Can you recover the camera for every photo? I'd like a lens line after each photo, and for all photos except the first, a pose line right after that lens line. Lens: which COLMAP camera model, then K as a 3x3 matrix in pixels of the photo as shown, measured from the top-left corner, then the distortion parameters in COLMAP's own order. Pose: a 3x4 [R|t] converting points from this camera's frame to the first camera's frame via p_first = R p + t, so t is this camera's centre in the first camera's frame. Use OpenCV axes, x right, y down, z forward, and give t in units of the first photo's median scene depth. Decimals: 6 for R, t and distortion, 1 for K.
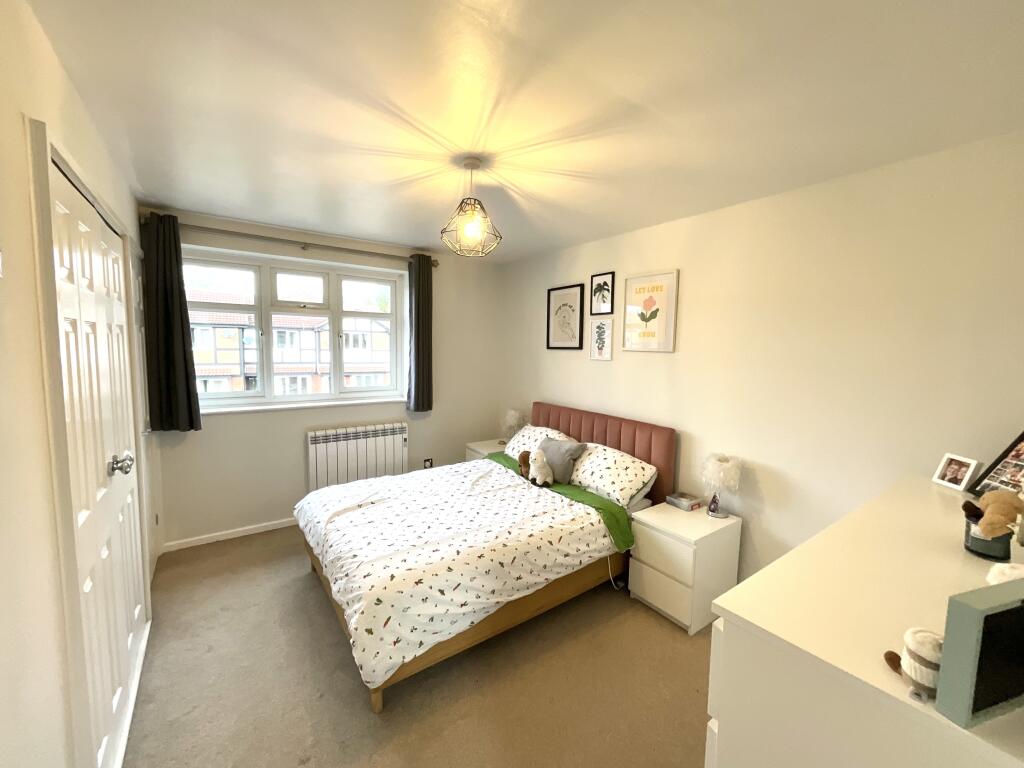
lens RADIAL K [[411.3, 0, 510.9], [0, 411.3, 383.3], [0, 0, 1]] dist [-0.004333, 0.001453]
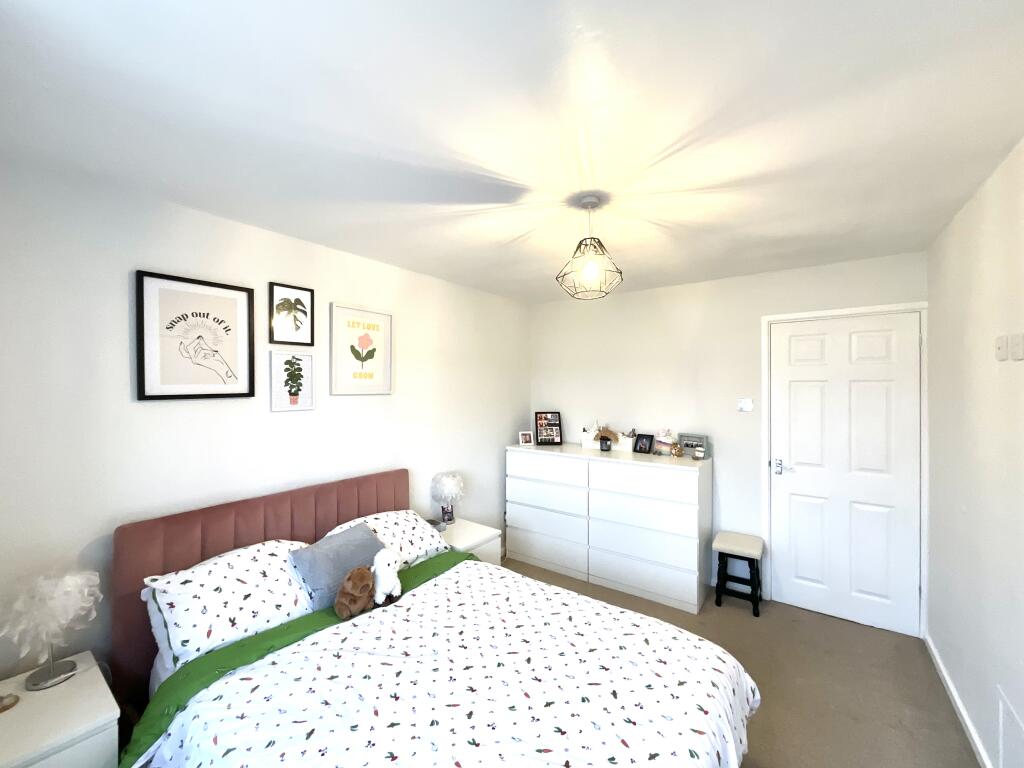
lens RADIAL K [[411.3, 0, 510.9], [0, 411.3, 382.8], [0, 0, 1]] dist [-0.004333, 0.001453]
pose [[-0.317372, -0.013217, 0.948209, -0.561215], [0.082465, 0.995730, 0.041481, -0.104240], [-0.944709, 0.091359, -0.314927, 0.897418]]
